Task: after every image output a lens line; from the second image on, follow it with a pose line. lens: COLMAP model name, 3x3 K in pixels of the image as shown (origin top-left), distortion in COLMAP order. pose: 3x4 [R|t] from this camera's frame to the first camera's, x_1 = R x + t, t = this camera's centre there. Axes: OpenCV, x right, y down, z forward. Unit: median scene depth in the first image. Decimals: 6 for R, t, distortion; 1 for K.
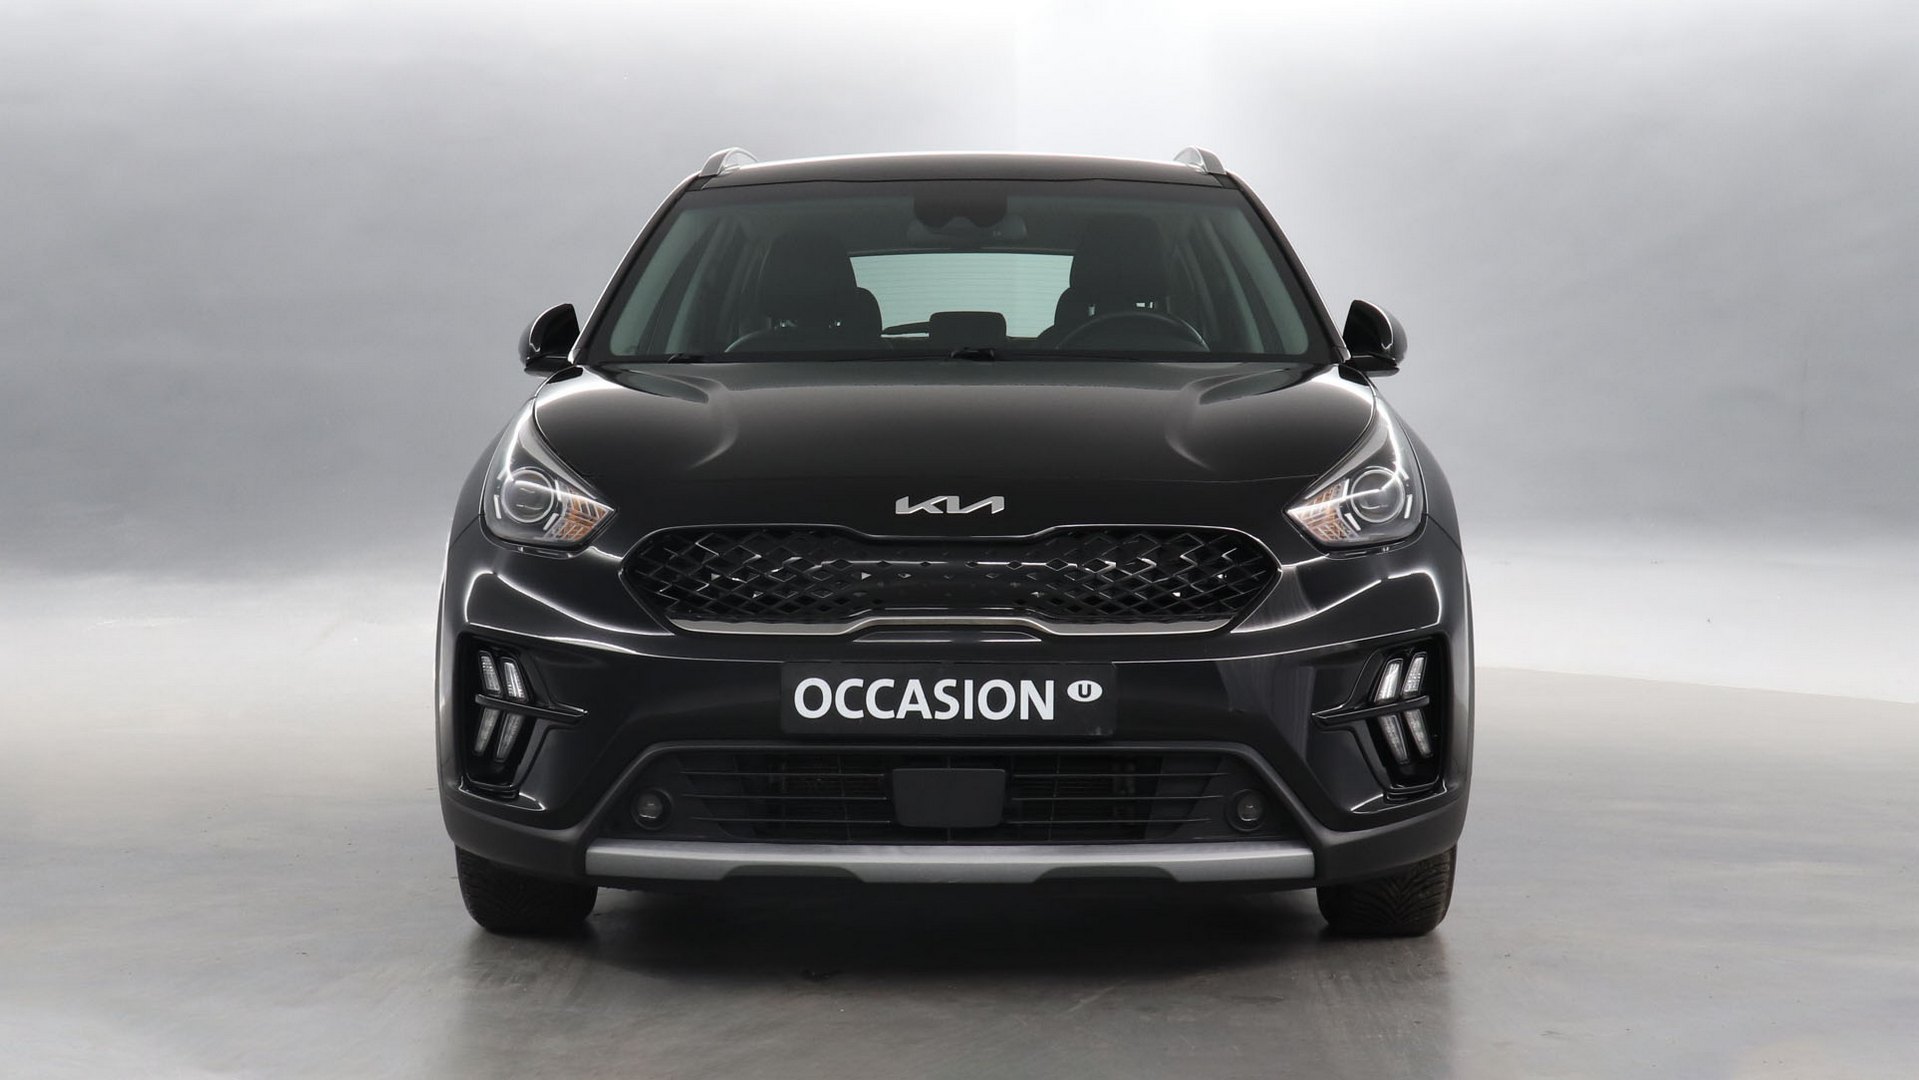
lens RADIAL K [[3220.3, 0, 957.1], [0, 3220.3, 539.5], [0, 0, 1]] dist [-0.165586, 0.000000]
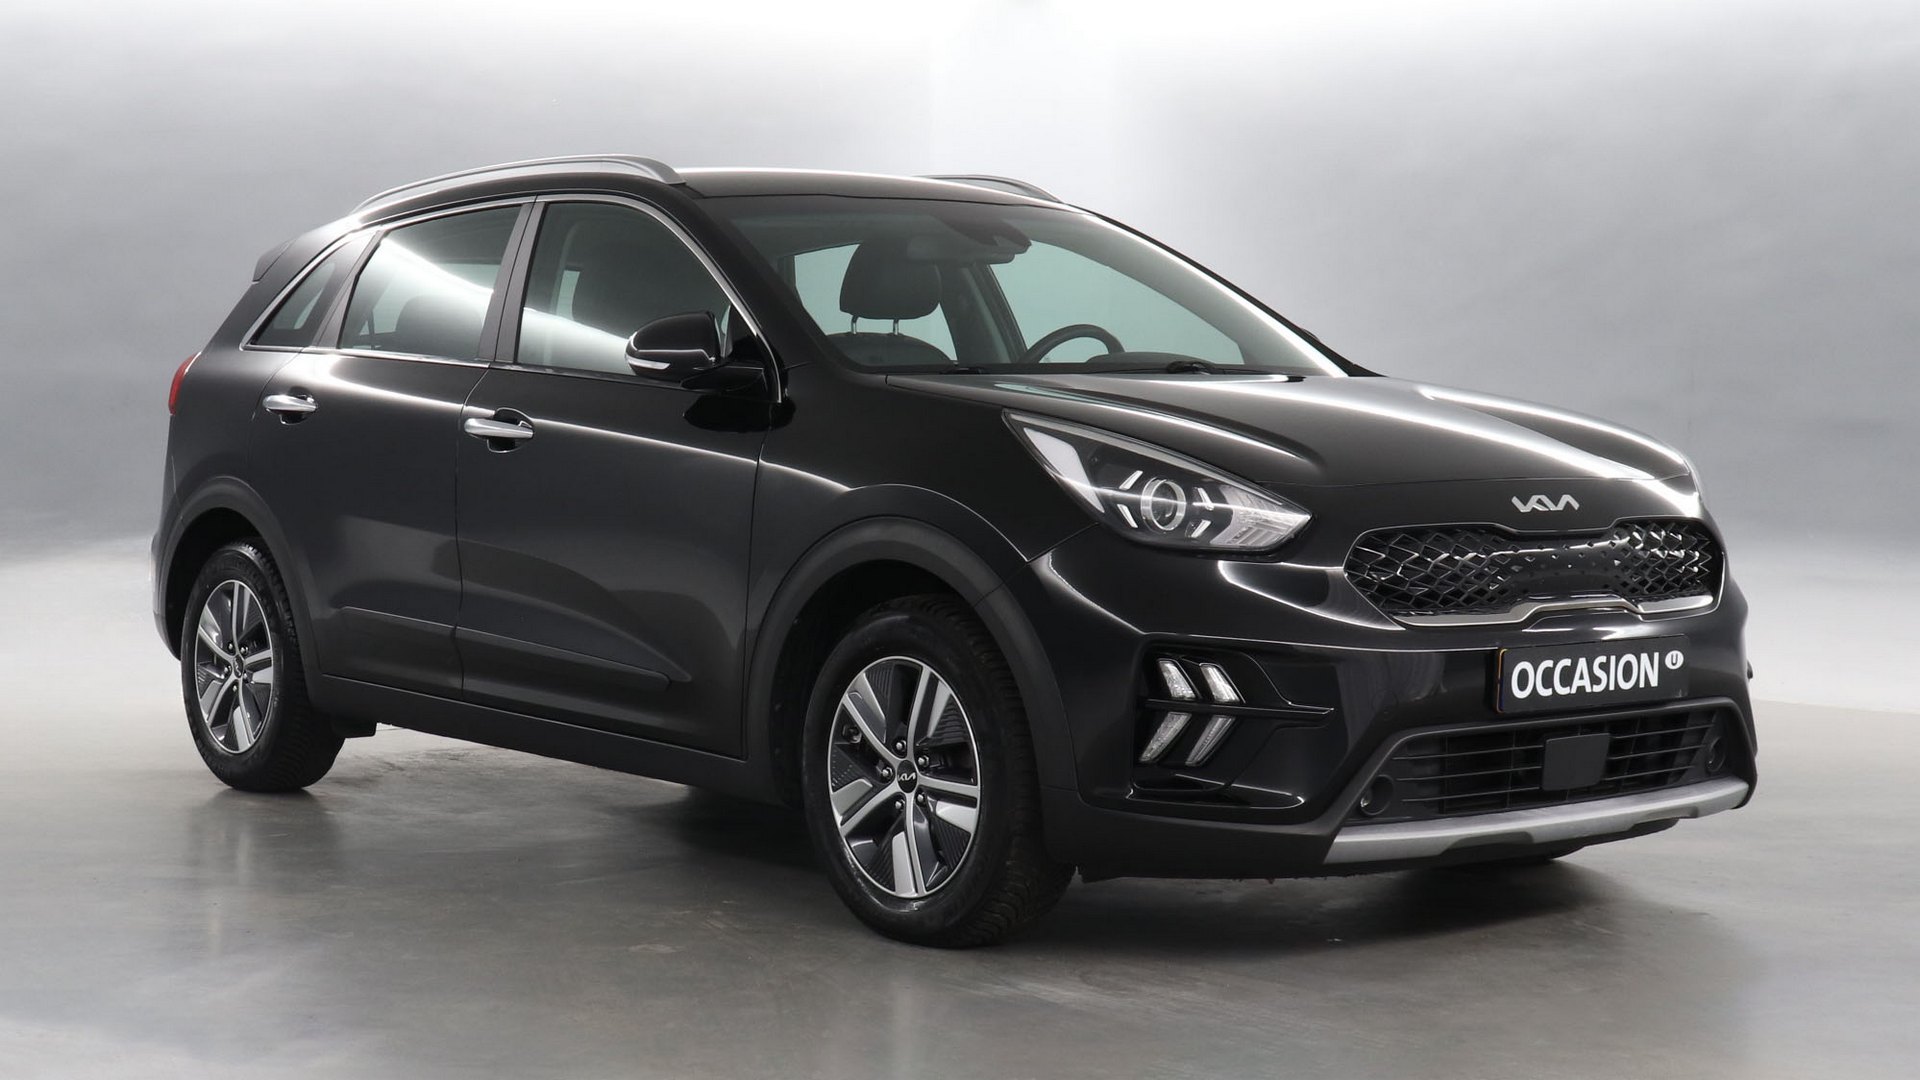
lens RADIAL K [[3221.9, 0, 967.7], [0, 3221.9, 544.8], [0, 0, 1]] dist [-0.165586, 0.000000]
pose [[0.741772, -0.025968, 0.670149, -0.912894], [0.030968, 0.999510, 0.004452, -0.007680], [-0.669937, 0.017451, 0.742213, 0.306926]]
